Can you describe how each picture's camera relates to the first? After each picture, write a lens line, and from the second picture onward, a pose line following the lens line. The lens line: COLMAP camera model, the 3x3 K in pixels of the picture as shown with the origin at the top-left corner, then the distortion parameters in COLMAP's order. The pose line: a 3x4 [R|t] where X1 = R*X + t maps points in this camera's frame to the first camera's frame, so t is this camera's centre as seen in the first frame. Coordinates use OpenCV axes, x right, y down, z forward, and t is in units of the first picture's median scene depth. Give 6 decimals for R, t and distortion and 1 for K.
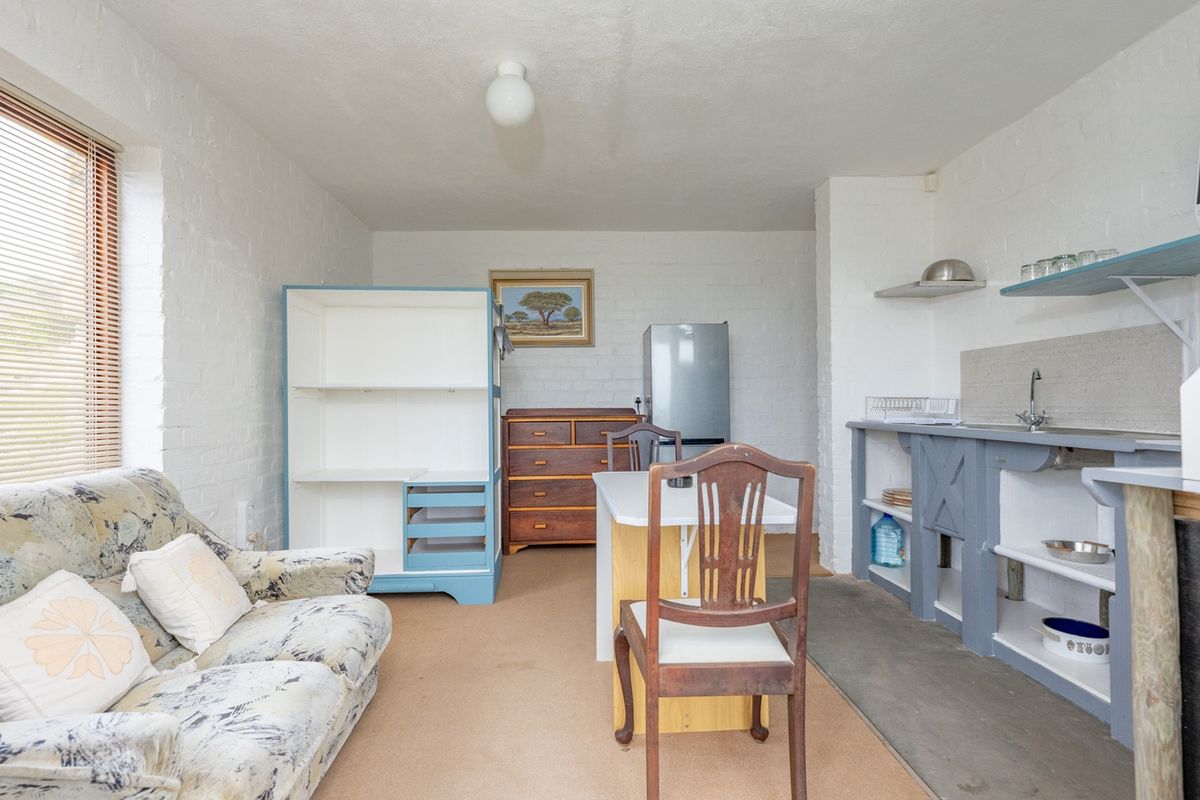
lens RADIAL K [[585.9, 0, 604.6], [0, 585.9, 402.4], [0, 0, 1]] dist [0.001701, -0.000077]
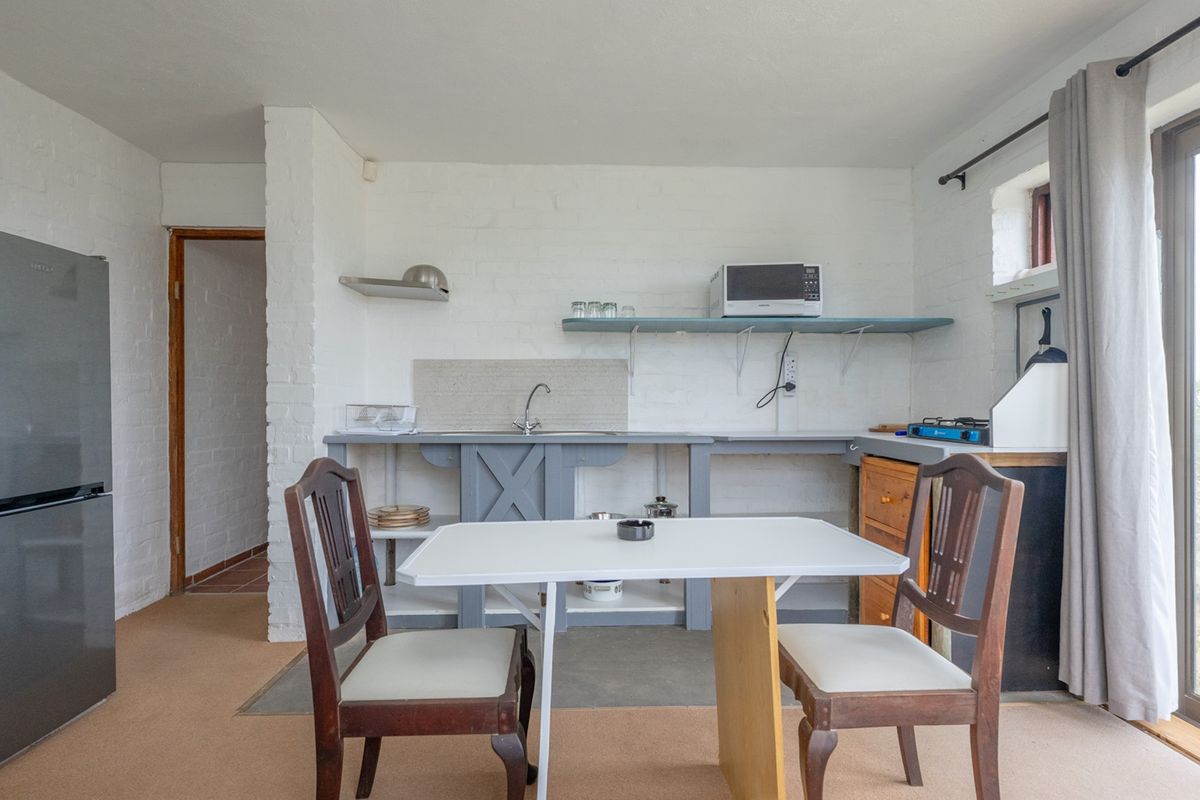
lens RADIAL K [[585.9, 0, 604.6], [0, 585.9, 402.4], [0, 0, 1]] dist [0.001701, -0.000077]
pose [[0.001102, 0.008406, 0.999964, -0.515483], [-0.001001, 0.999964, -0.008405, -0.008355], [-0.999999, -0.000992, 0.001111, 0.916846]]
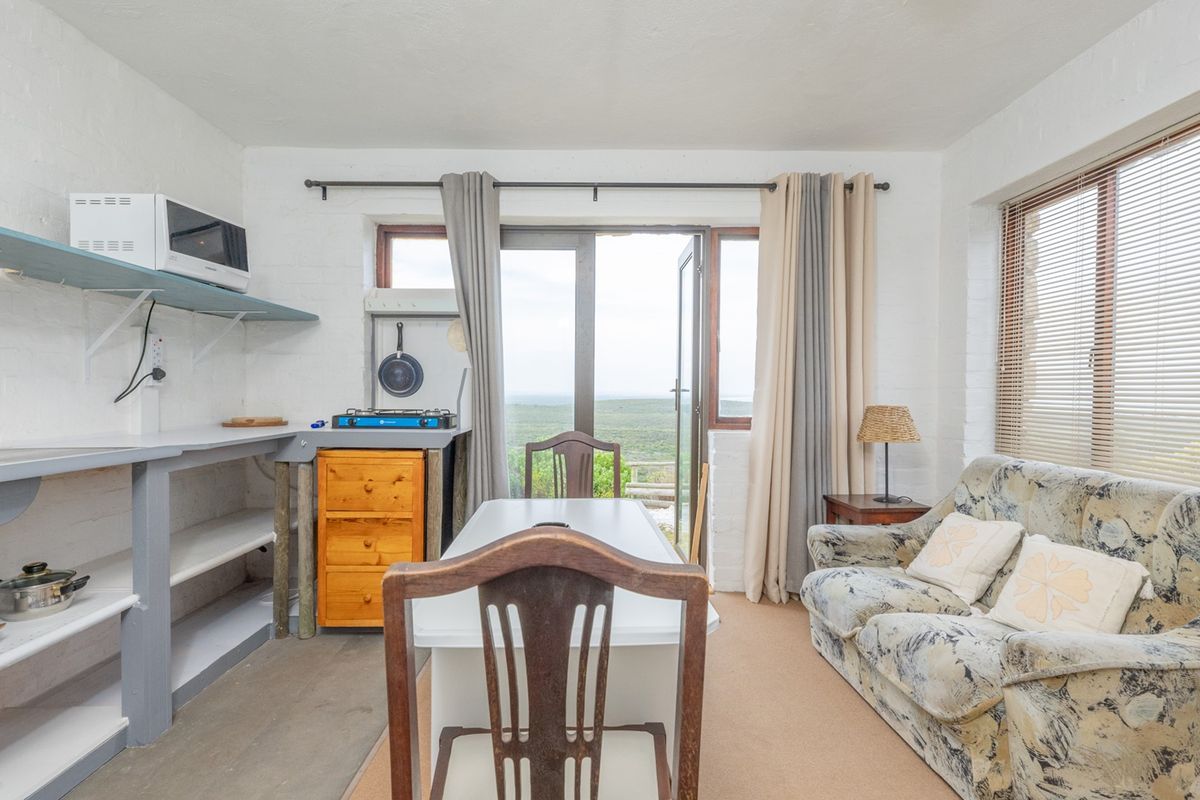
lens RADIAL K [[585.9, 0, 604.6], [0, 585.9, 402.4], [0, 0, 1]] dist [0.001701, -0.000077]
pose [[-0.999966, 0.000643, 0.008269, 0.058621], [0.000802, 0.999816, 0.019145, -0.026667], [-0.008255, 0.019151, -0.999783, 1.511490]]
